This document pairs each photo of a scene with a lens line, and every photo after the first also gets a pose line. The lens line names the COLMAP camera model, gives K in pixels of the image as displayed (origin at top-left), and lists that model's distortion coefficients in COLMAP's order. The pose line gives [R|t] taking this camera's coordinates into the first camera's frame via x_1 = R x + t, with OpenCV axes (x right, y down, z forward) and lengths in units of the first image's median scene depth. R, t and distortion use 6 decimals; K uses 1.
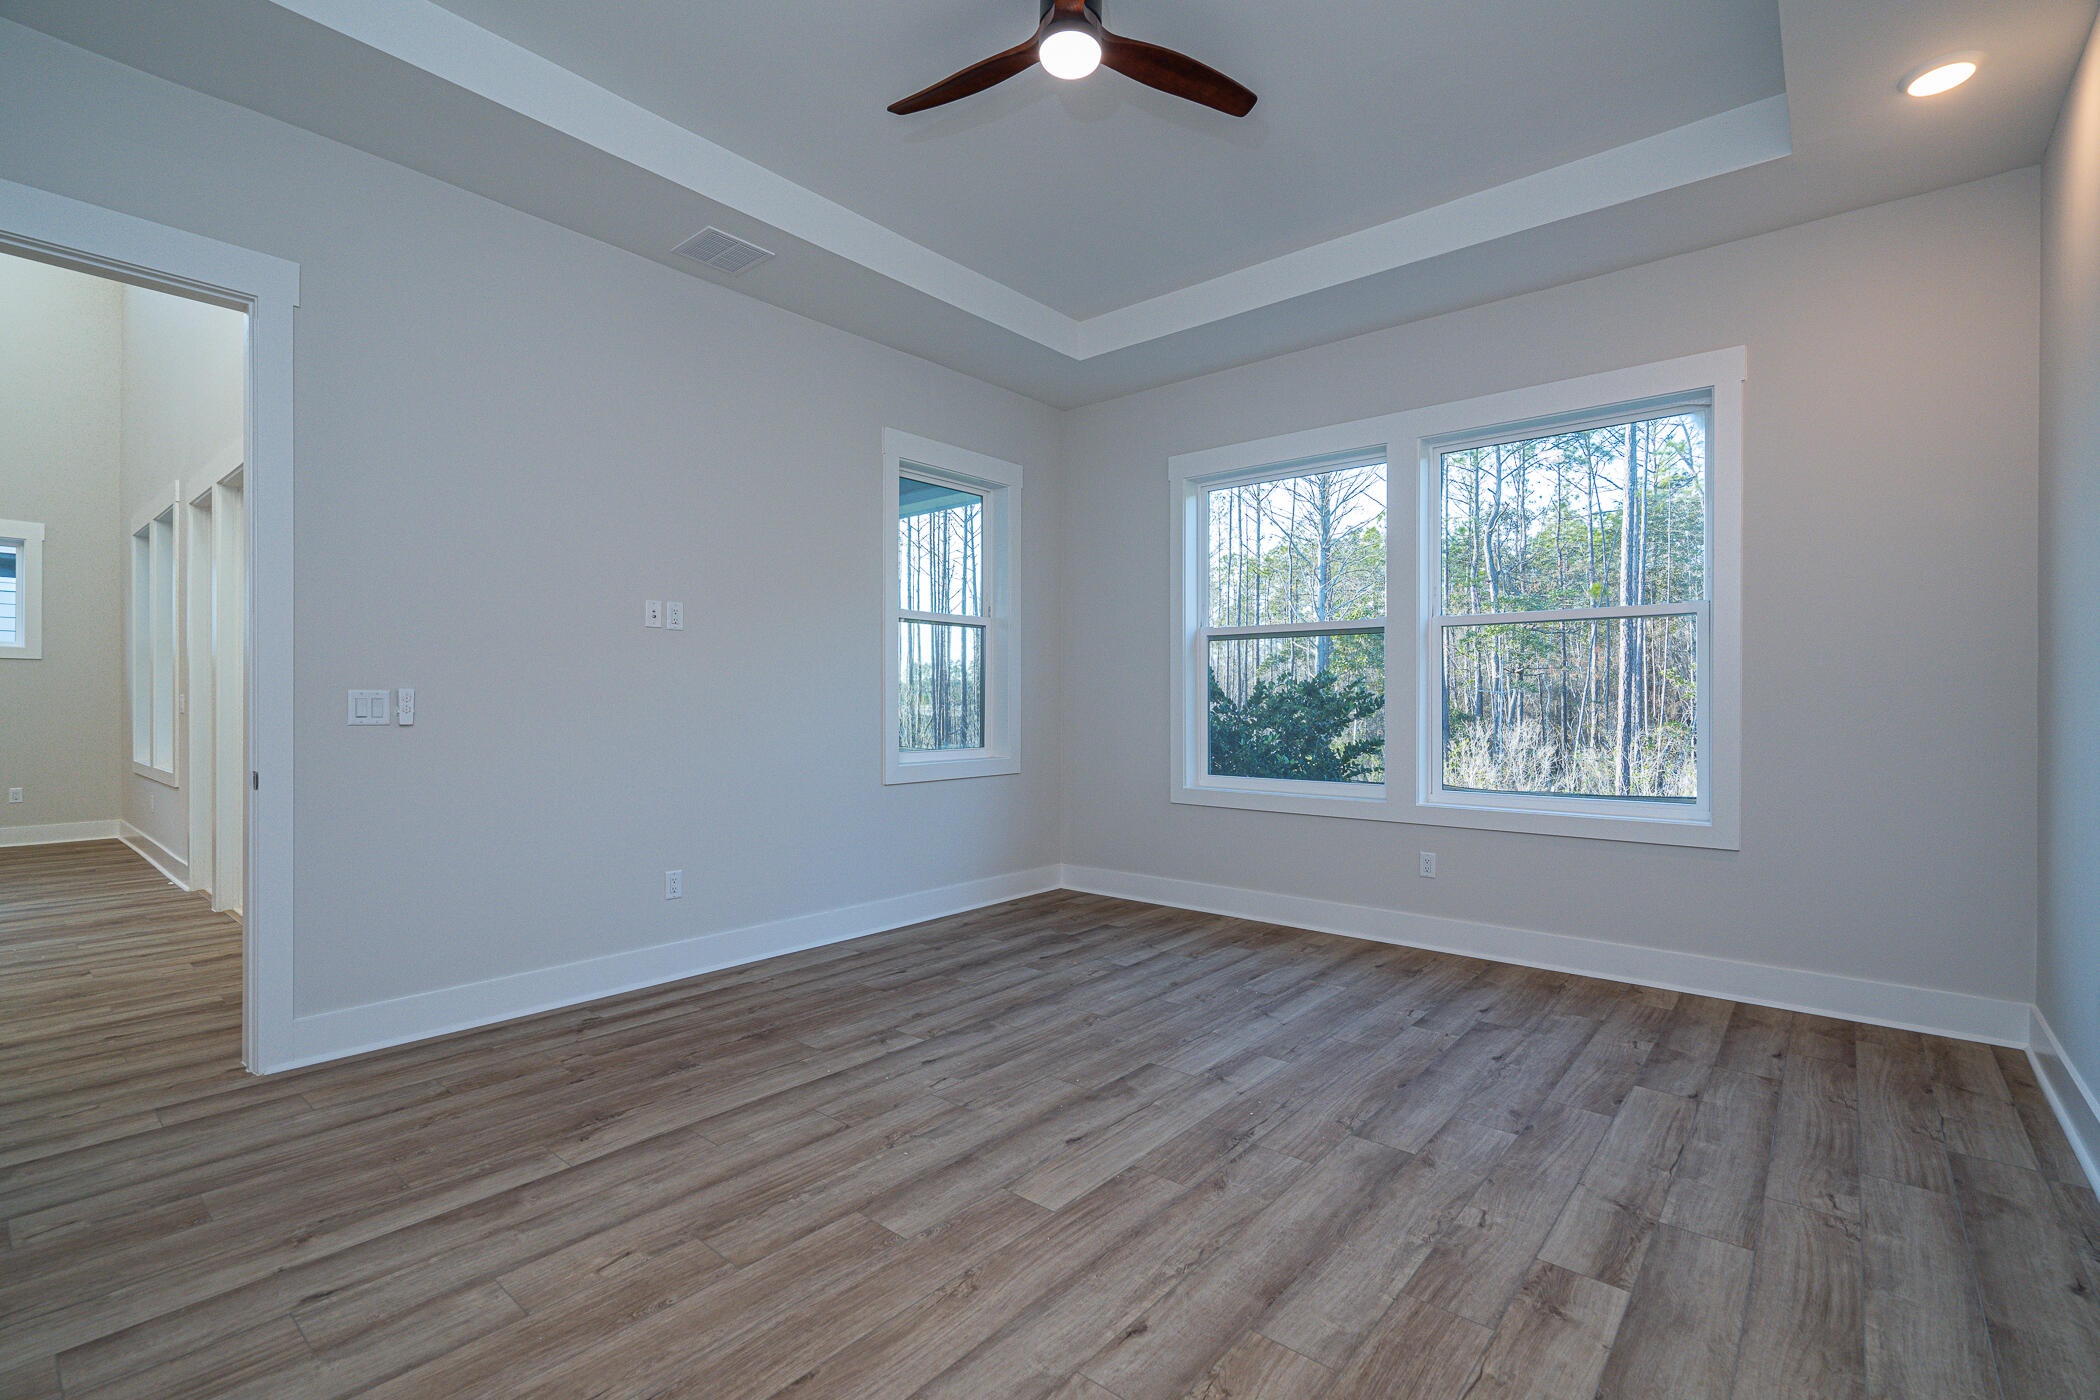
lens RADIAL K [[944.7, 0, 1043.4], [0, 944.7, 711.9], [0, 0, 1]] dist [-0.006292, 0.003073]
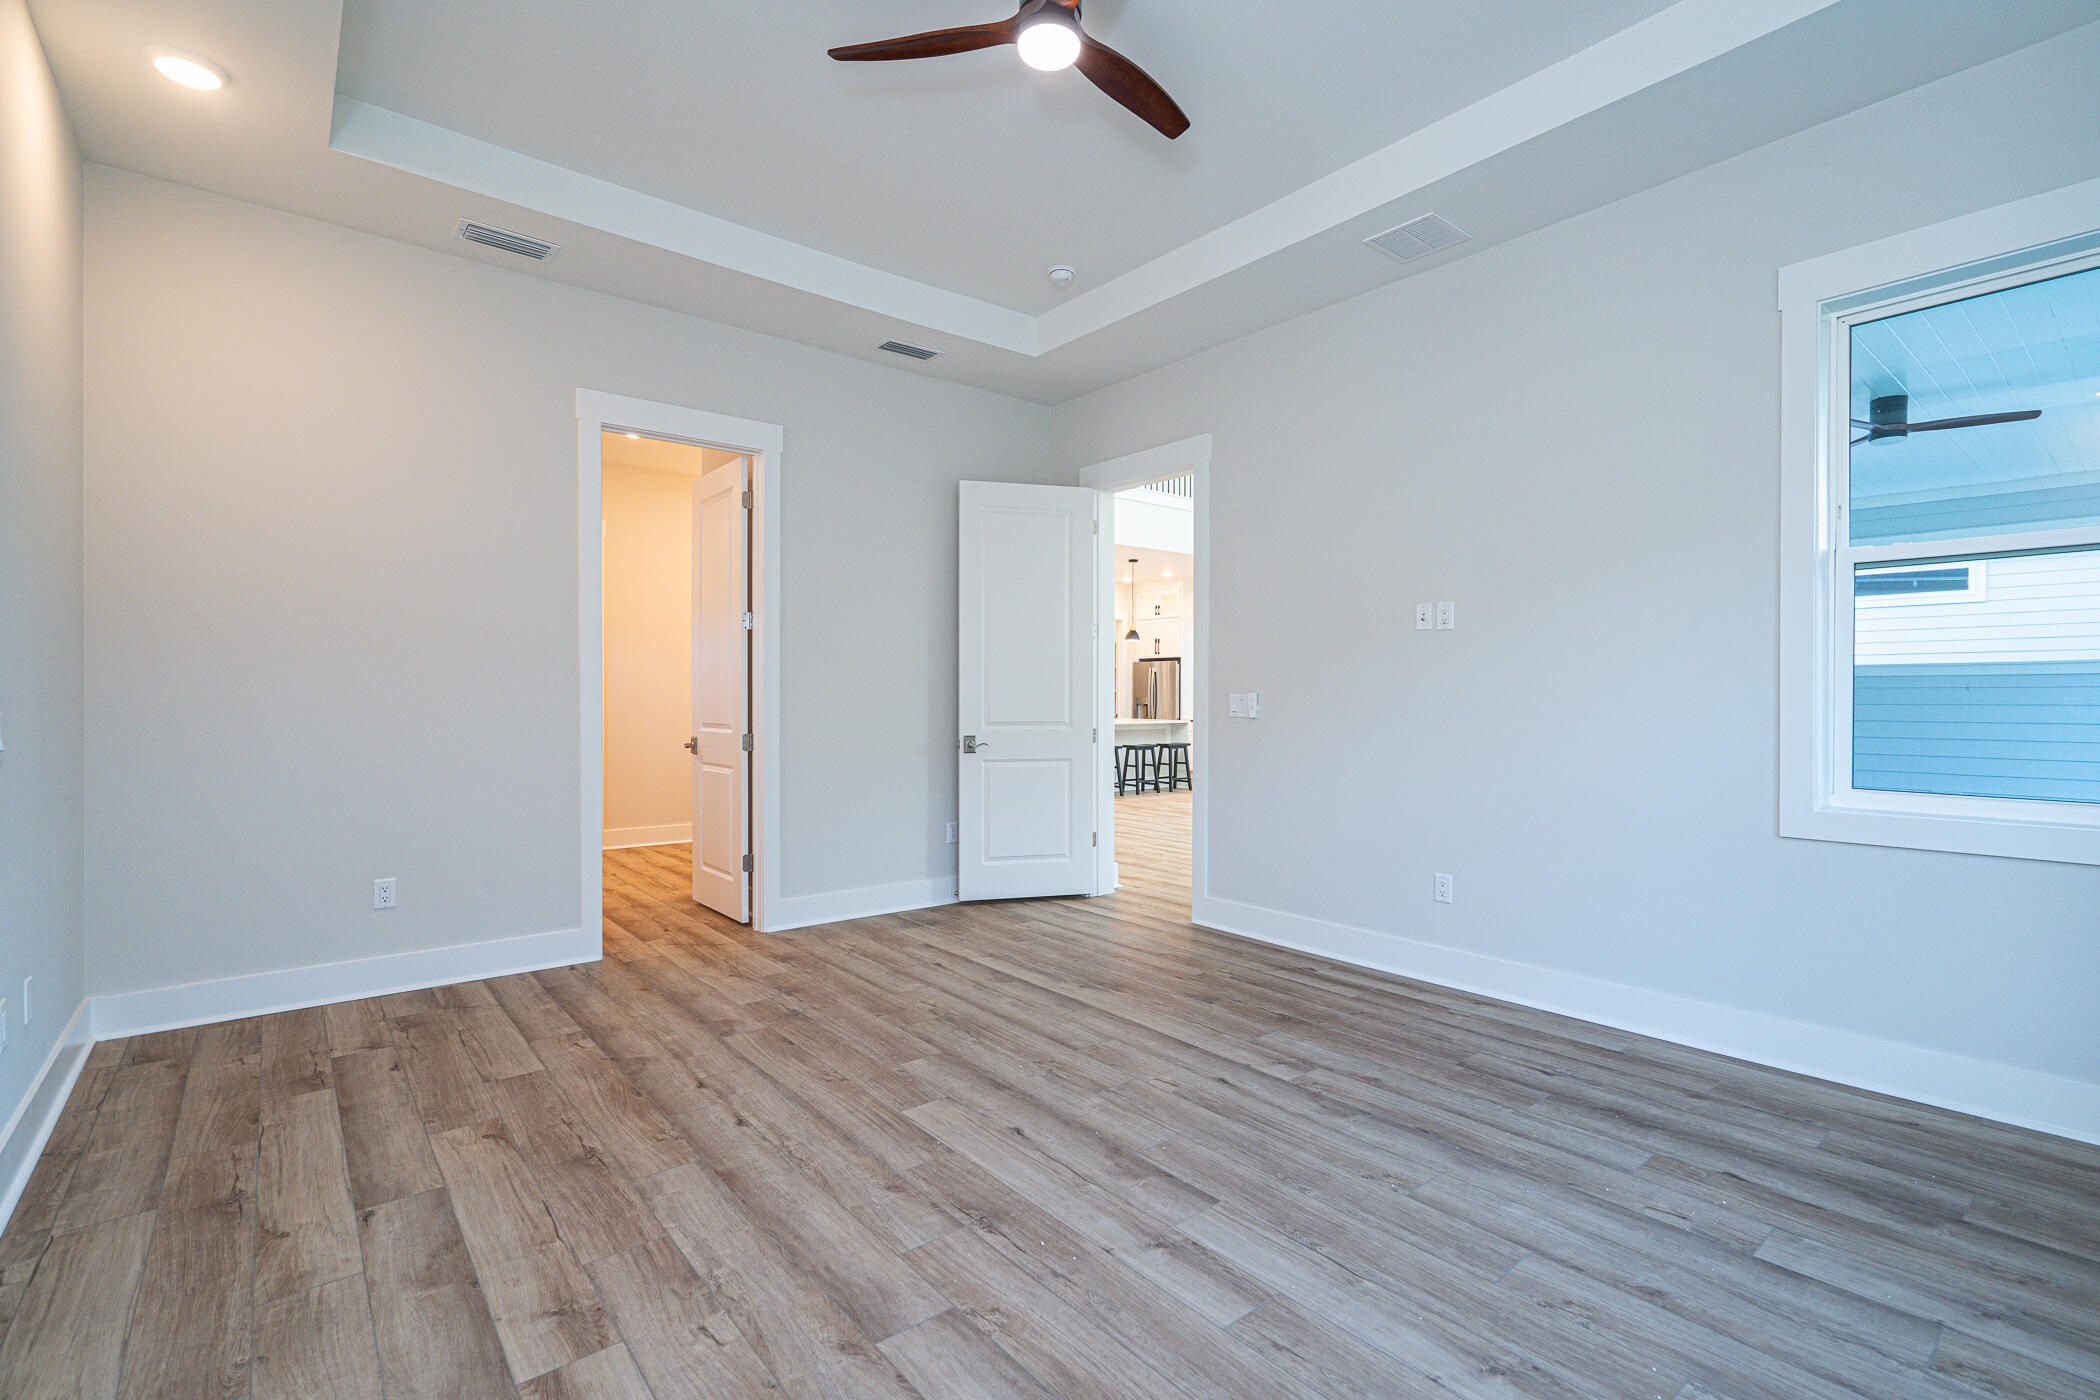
lens RADIAL K [[944.7, 0, 1045.8], [0, 944.7, 696.3], [0, 0, 1]] dist [-0.006292, 0.003073]
pose [[-0.177728, -0.005404, -0.984065, 1.026490], [-0.014711, 0.999888, -0.002834, -0.013280], [0.983970, 0.013973, -0.177788, 1.197792]]
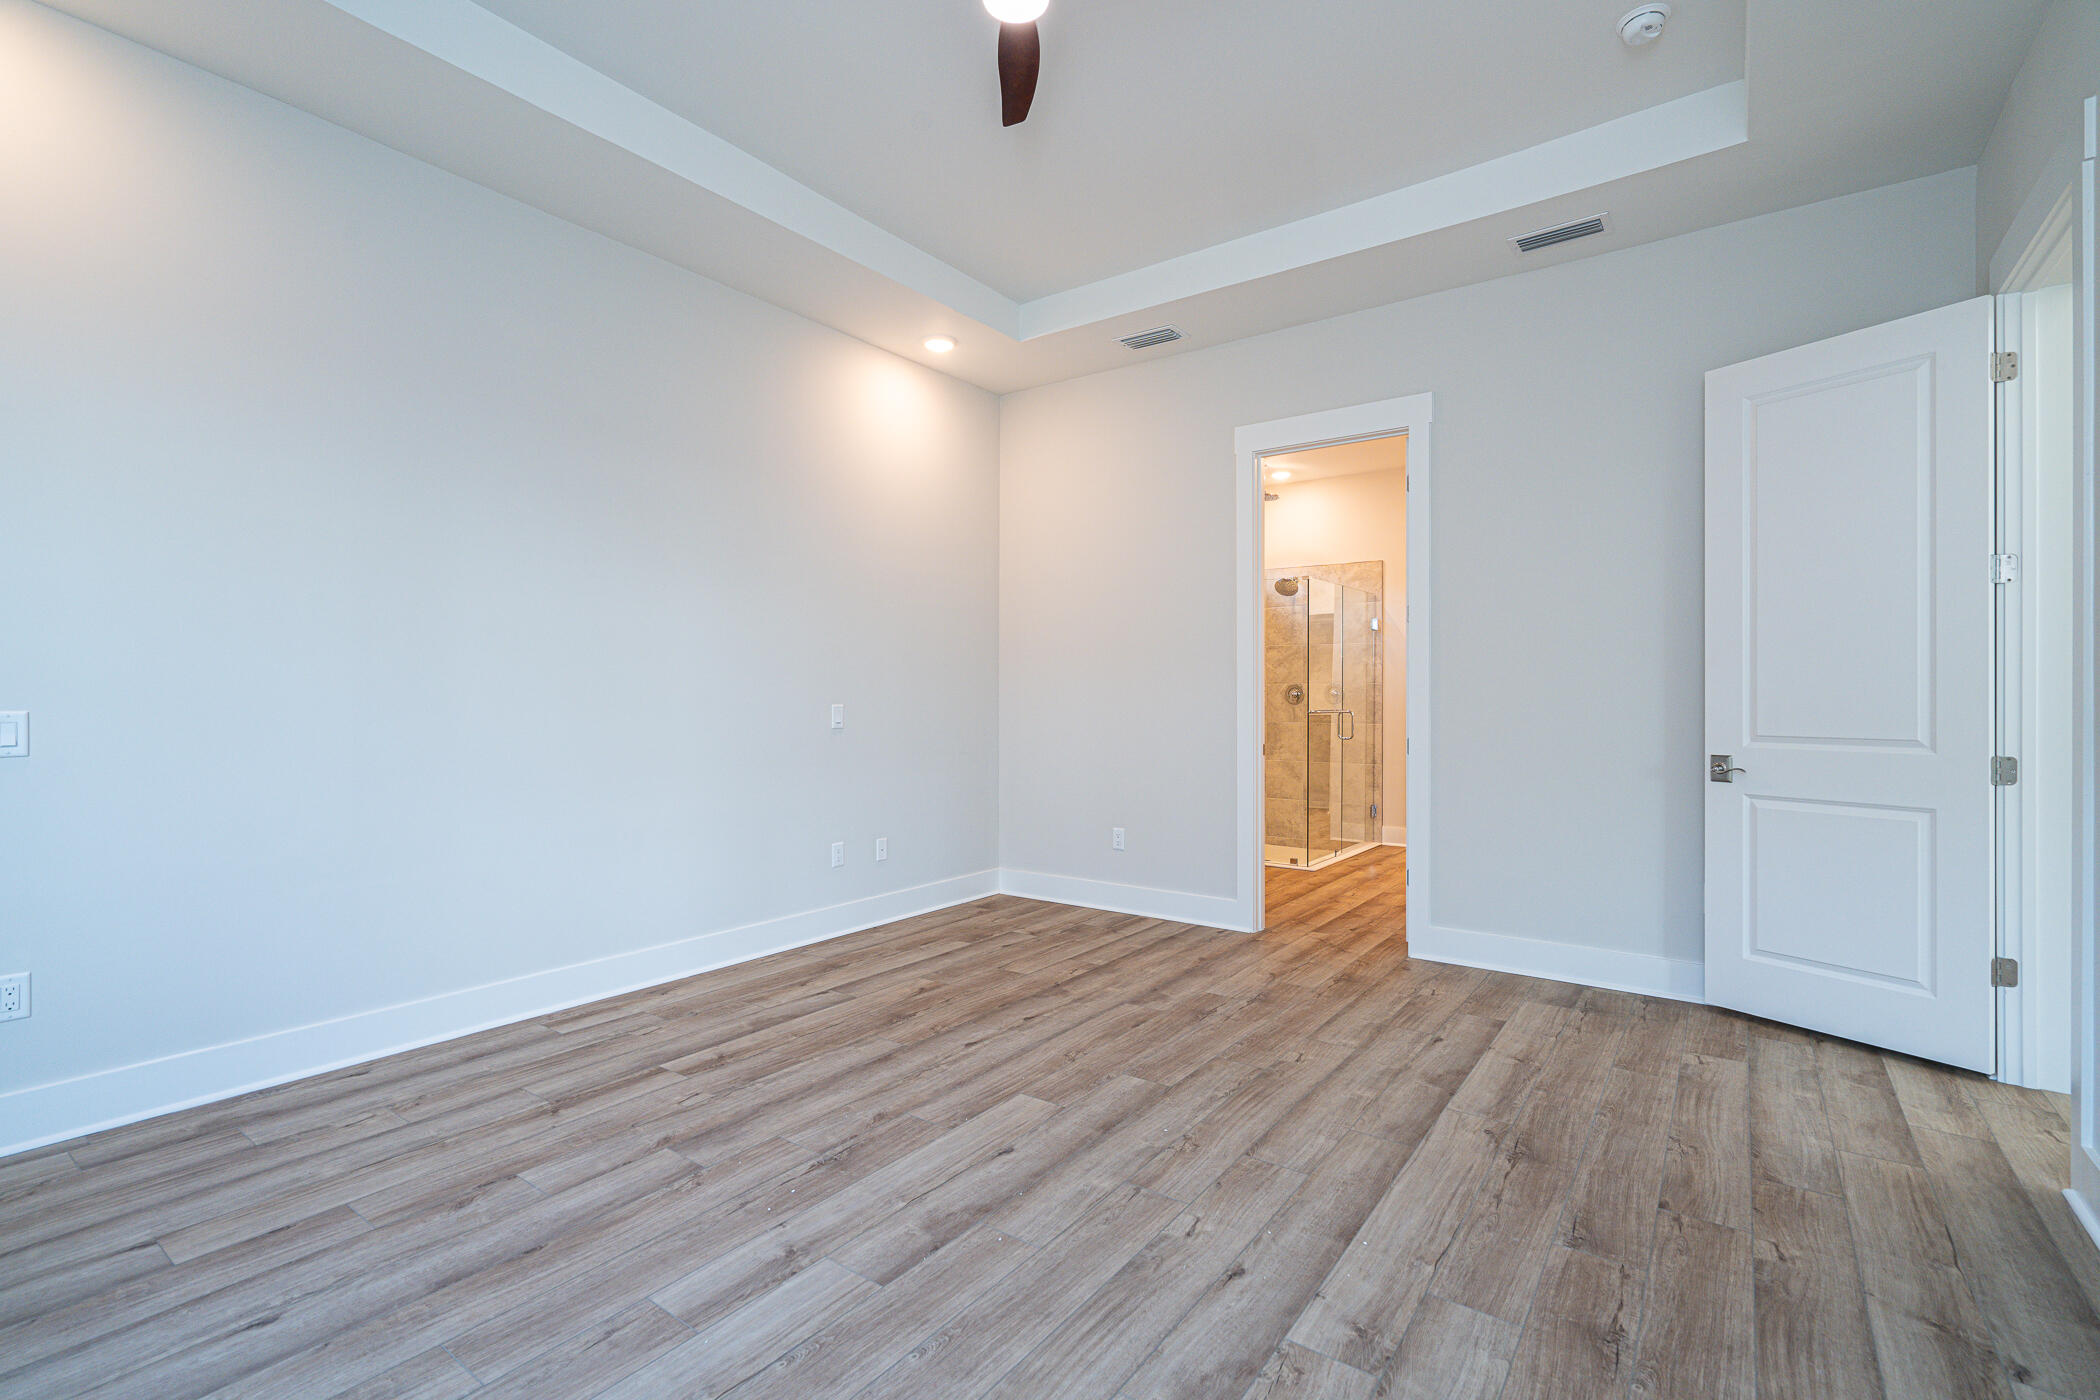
lens RADIAL K [[944.7, 0, 1047.6], [0, 944.7, 688.2], [0, 0, 1]] dist [-0.006292, 0.003073]
pose [[-0.997059, -0.004992, -0.076473, 0.065431], [-0.005181, 0.999984, 0.002273, -0.024699], [0.076461, 0.002662, -0.997069, 1.958612]]
